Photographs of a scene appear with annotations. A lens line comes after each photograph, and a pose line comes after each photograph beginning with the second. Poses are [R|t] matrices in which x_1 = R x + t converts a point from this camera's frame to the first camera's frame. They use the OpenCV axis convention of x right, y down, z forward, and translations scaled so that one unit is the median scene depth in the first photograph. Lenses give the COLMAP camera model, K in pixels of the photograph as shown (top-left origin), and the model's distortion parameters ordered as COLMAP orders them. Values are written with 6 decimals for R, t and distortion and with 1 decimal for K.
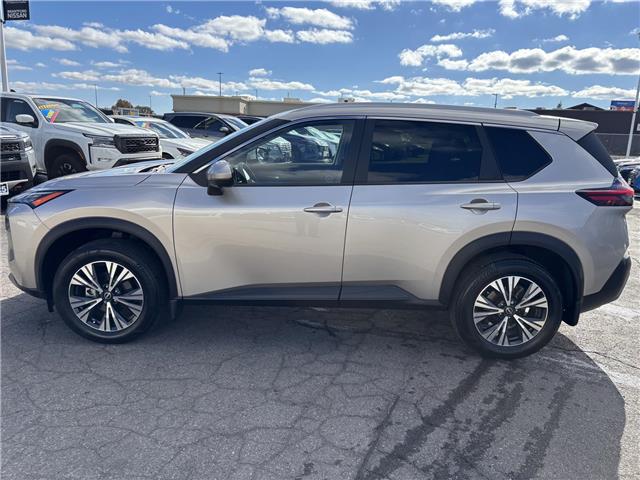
lens RADIAL K [[482.0, 0, 320.0], [0, 482.0, 240.0], [0, 0, 1]] dist [0.029258, -0.050769]
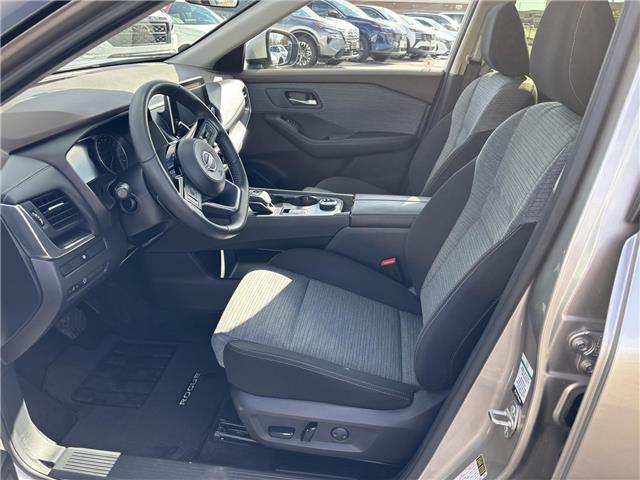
lens RADIAL K [[482.0, 0, 320.0], [0, 482.0, 240.0], [0, 0, 1]] dist [0.029258, -0.050769]
pose [[0.989436, 0.050379, -0.135932, 0.001976], [-0.020916, 0.977472, 0.210025, -0.029529], [0.143451, -0.204963, 0.968200, 0.154788]]
